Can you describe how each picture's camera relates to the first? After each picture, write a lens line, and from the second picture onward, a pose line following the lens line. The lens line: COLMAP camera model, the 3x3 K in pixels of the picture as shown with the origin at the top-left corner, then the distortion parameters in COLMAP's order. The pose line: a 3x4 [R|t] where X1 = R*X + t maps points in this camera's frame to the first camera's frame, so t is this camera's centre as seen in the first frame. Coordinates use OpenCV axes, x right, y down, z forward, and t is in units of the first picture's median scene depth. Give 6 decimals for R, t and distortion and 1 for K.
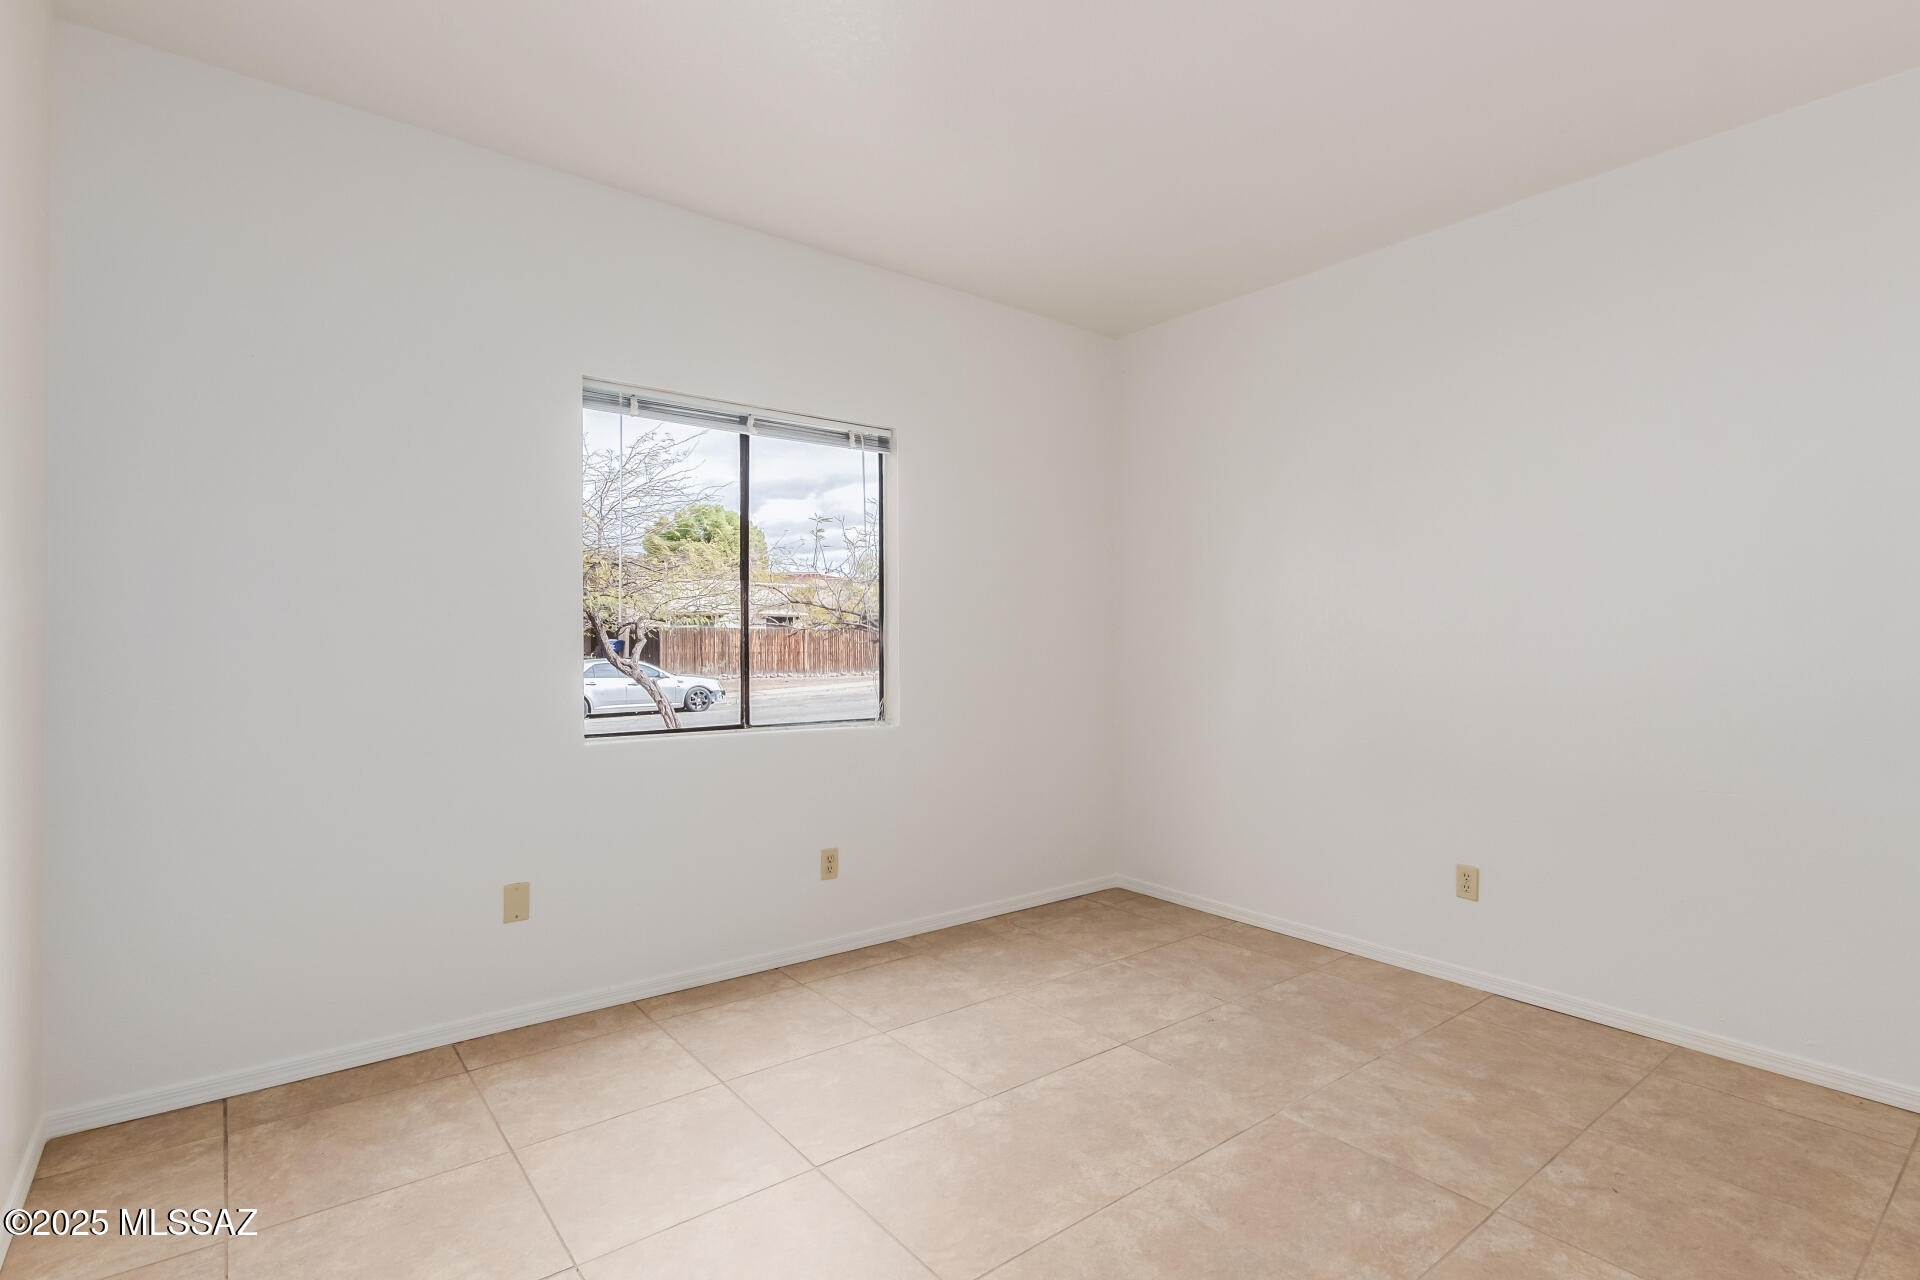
lens RADIAL K [[918.2, 0, 972.0], [0, 918.2, 634.3], [0, 0, 1]] dist [-0.000108, 0.000167]
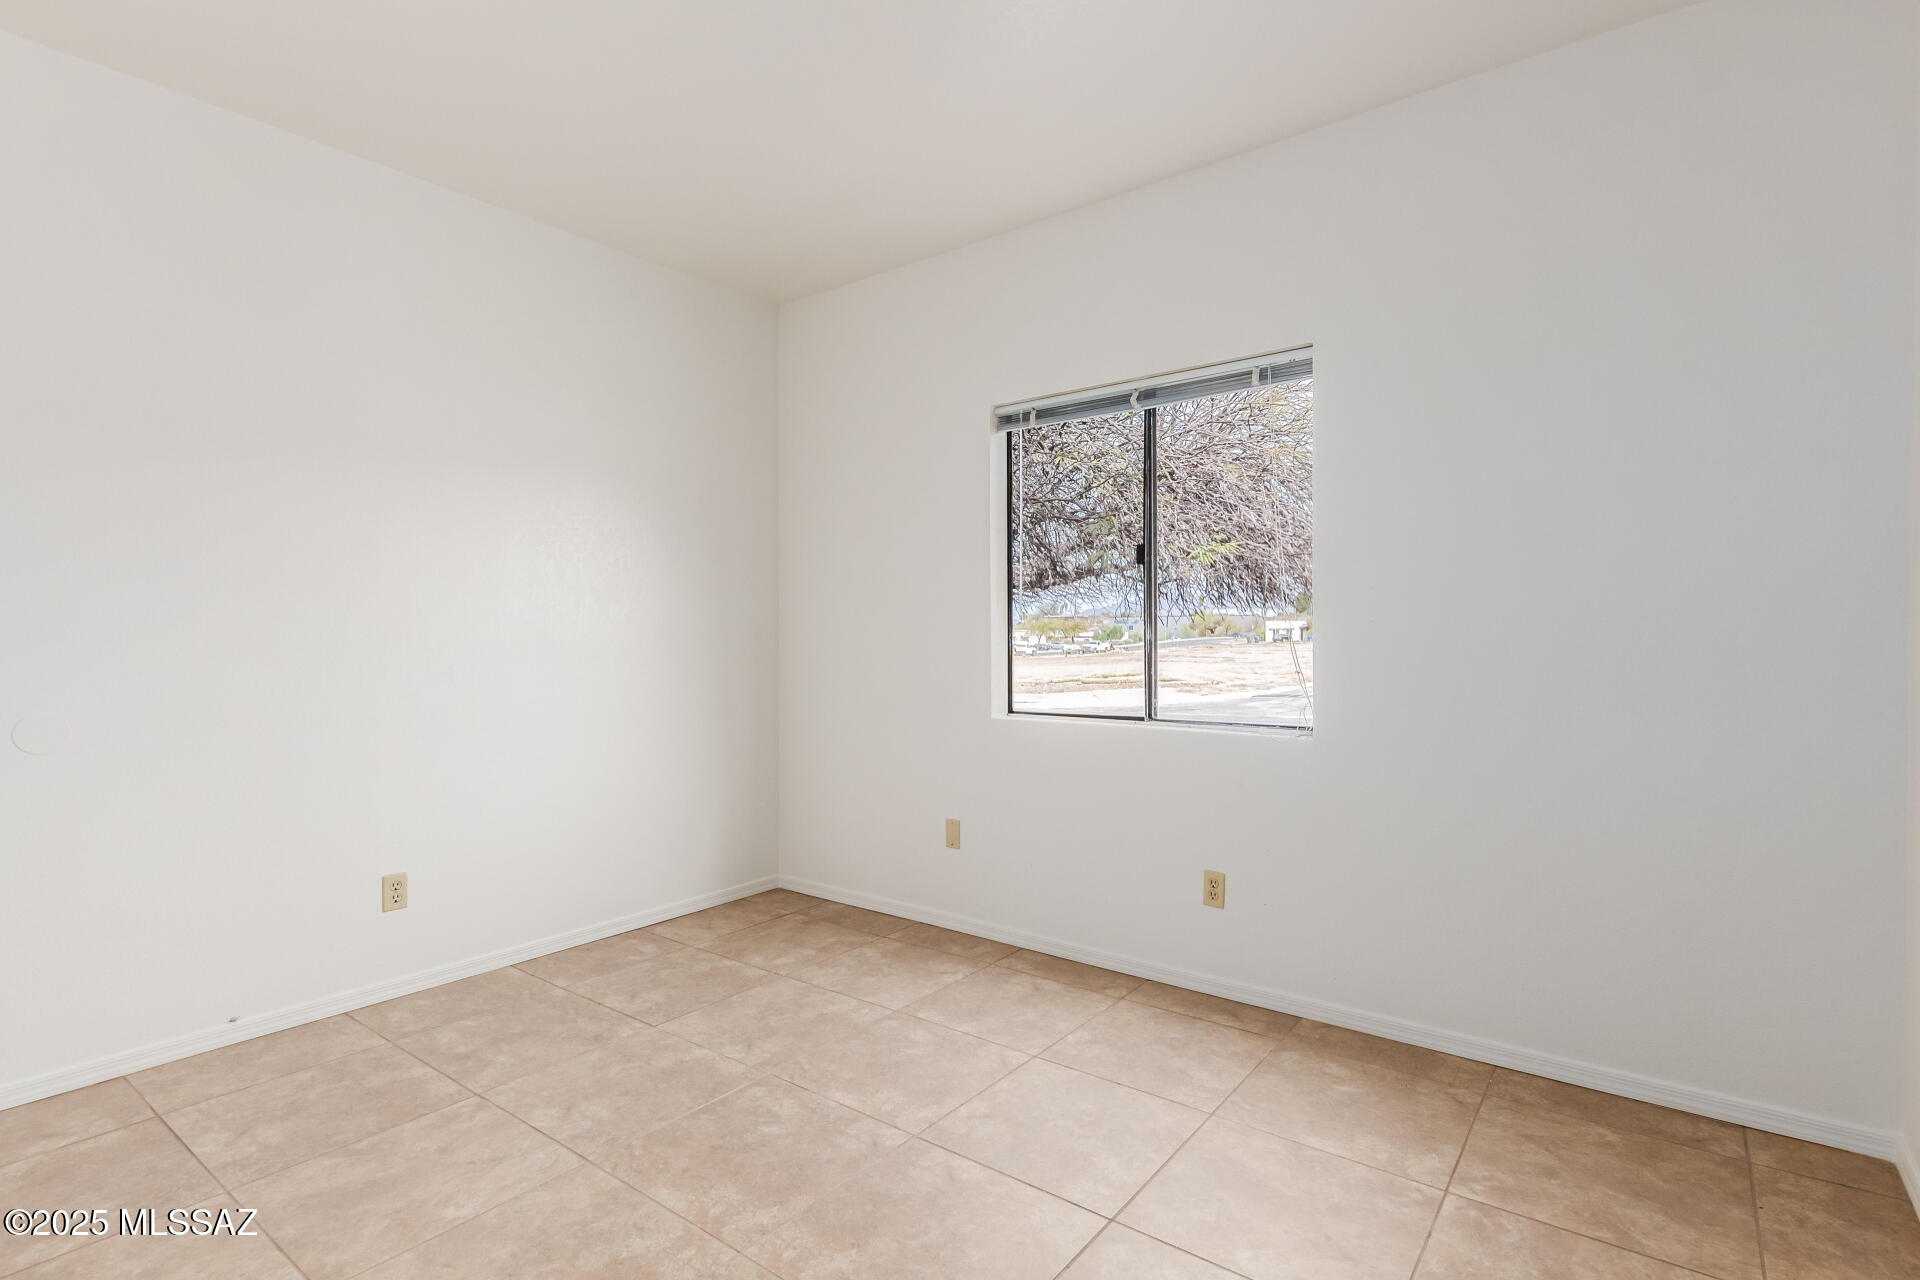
lens RADIAL K [[918.2, 0, 972.2], [0, 918.2, 648.4], [0, 0, 1]] dist [-0.000108, 0.000167]
pose [[0.248682, 0.009218, -0.968541, 0.651644], [0.011313, 0.999859, 0.012421, 0.014508], [0.968519, -0.014046, 0.248543, 0.611118]]
